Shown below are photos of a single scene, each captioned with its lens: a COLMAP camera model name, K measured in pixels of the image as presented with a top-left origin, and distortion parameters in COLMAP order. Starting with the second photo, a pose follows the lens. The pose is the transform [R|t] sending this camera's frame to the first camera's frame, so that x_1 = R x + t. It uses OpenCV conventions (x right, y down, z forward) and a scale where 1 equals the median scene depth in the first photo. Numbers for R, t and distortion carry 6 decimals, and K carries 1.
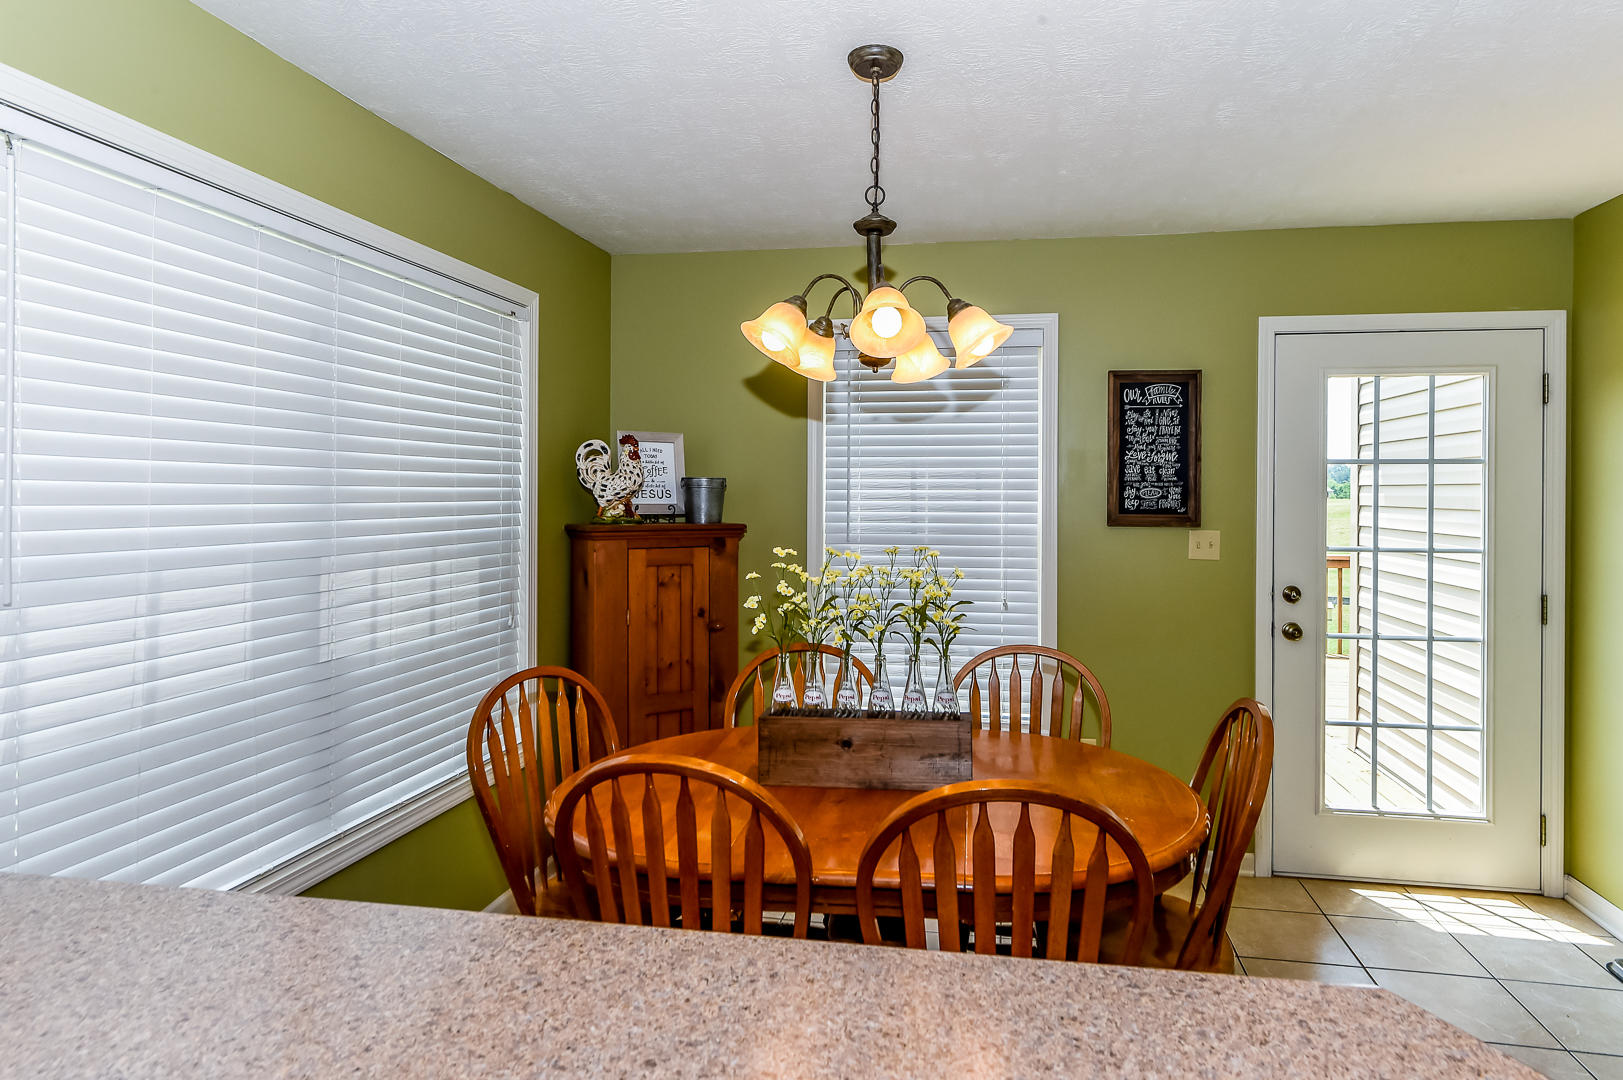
lens RADIAL K [[933.7, 0, 857.3], [0, 933.7, 493.3], [0, 0, 1]] dist [0.004799, -0.000895]
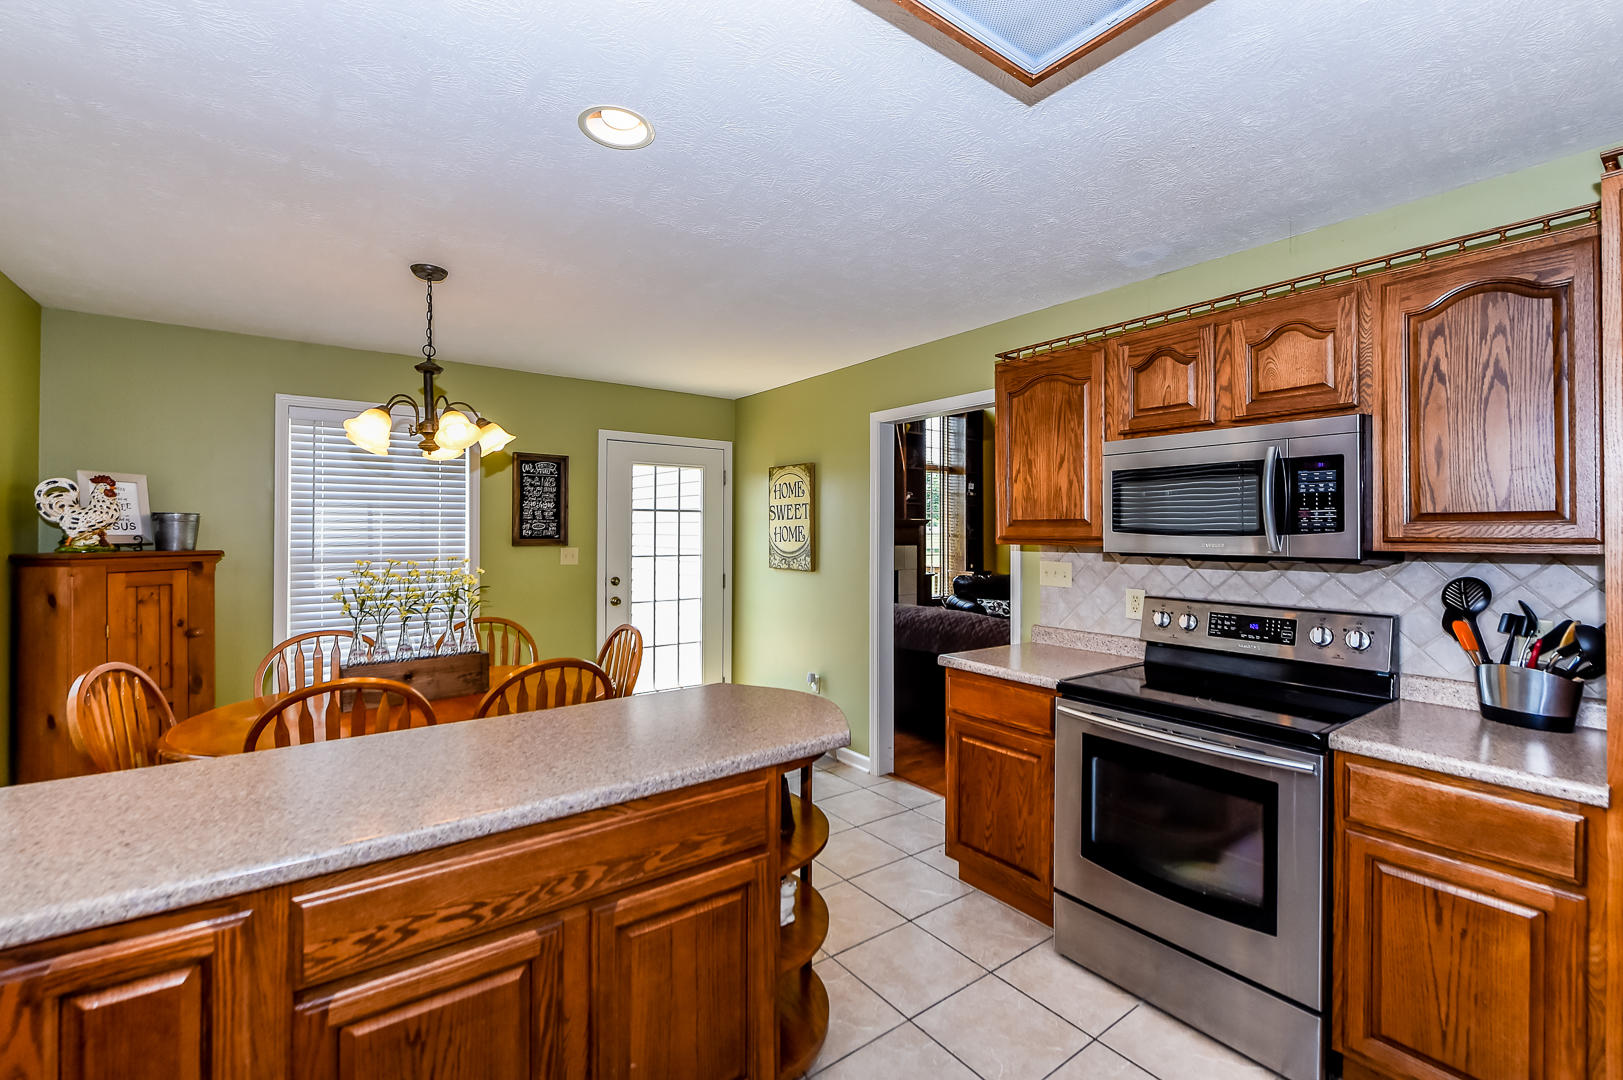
lens RADIAL K [[689.2, 0, 817.2], [0, 689.2, 523.9], [0, 0, 1]] dist [-0.003482, -0.000745]
pose [[0.692286, 0.004181, 0.721611, -0.242448], [-0.000396, 0.999985, -0.005414, 0.002154], [-0.721623, 0.003463, 0.692278, -0.231792]]
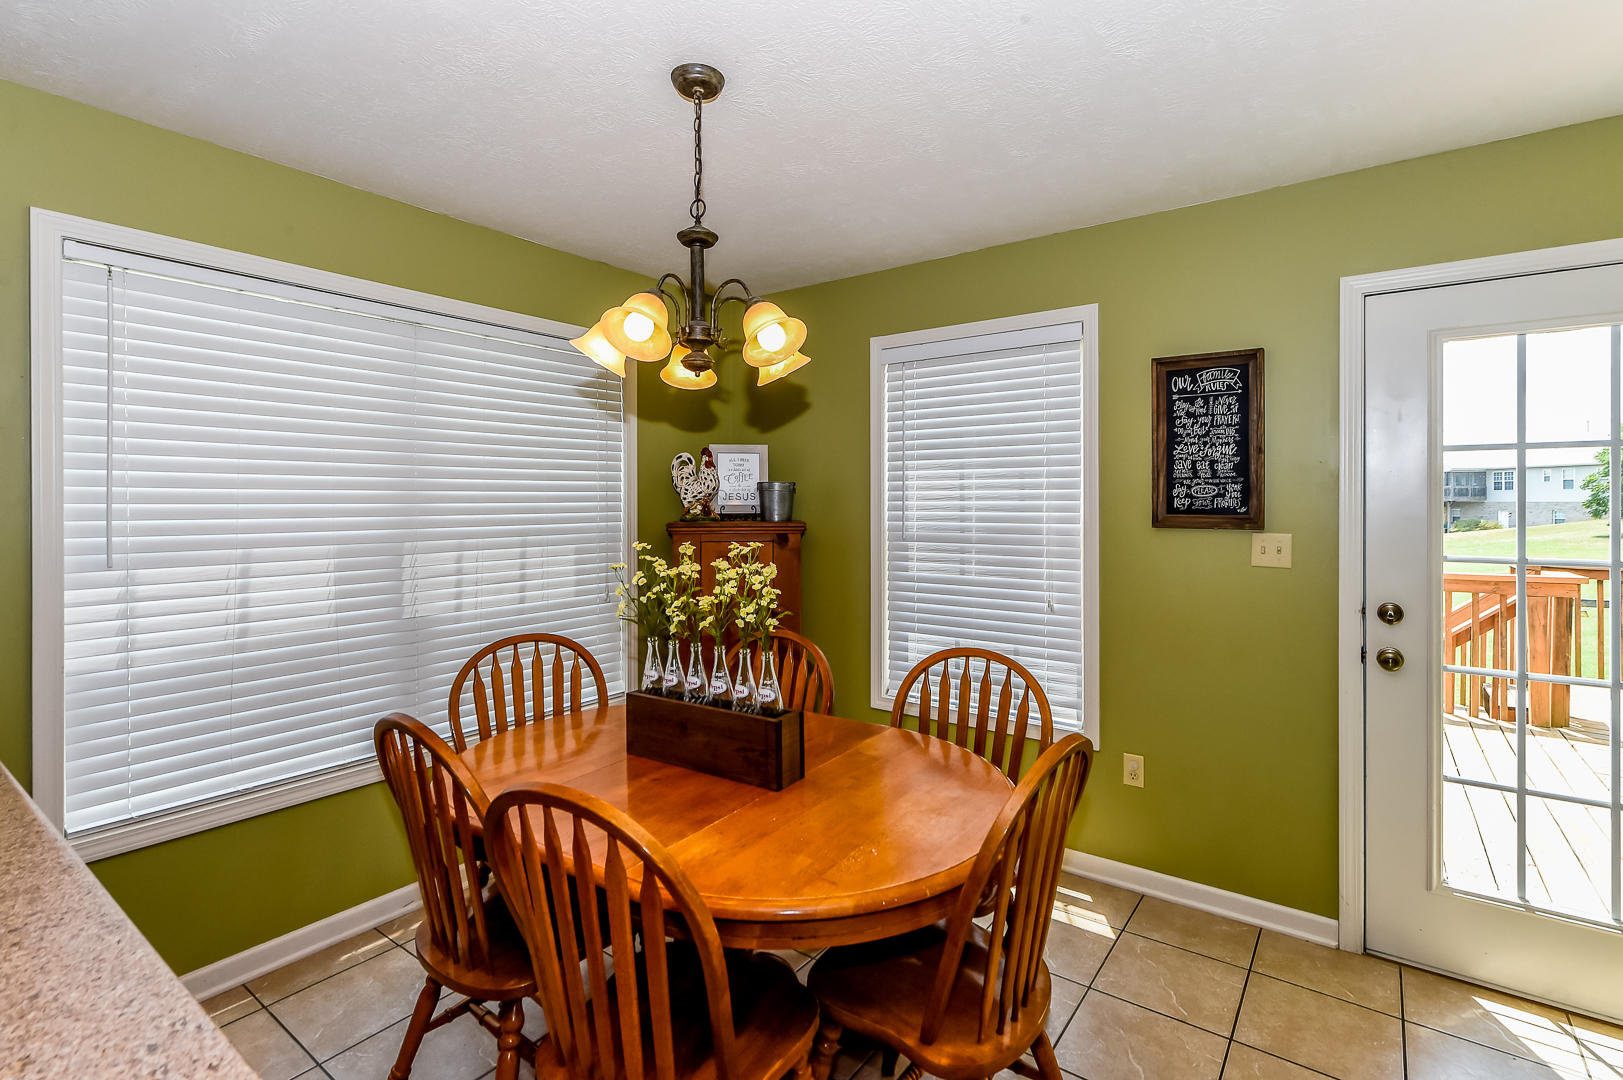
lens RADIAL K [[762.2, 0, 805.5], [0, 762.2, 499.6], [0, 0, 1]] dist [0.000109, -0.001179]
pose [[0.888502, -0.006273, -0.458831, 0.318566], [0.006584, 0.999978, -0.000921, 0.006475], [0.458826, -0.002203, 0.888523, 0.179251]]
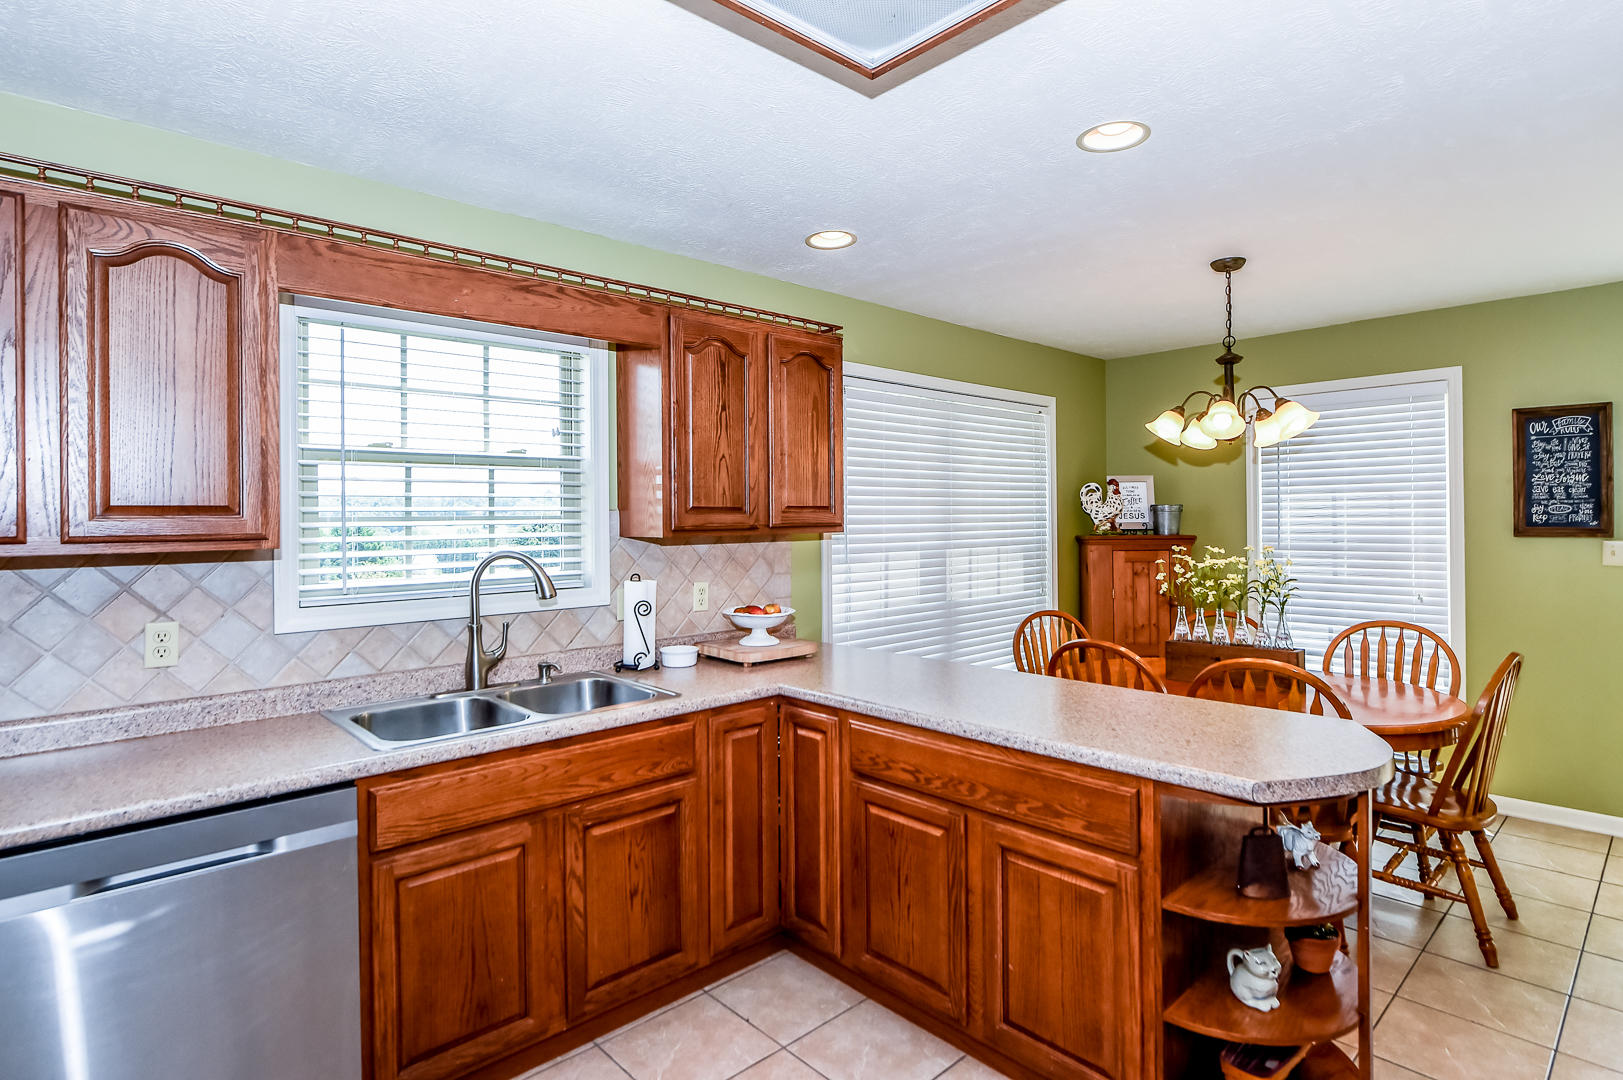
lens RADIAL K [[824.3, 0, 814.5], [0, 824.3, 515.2], [0, 0, 1]] dist [-0.006385, -0.002073]
pose [[0.789644, -0.015346, -0.613373, 0.210154], [0.015689, 0.999865, -0.004817, -0.002160], [0.613364, -0.005819, 0.789779, -0.411985]]
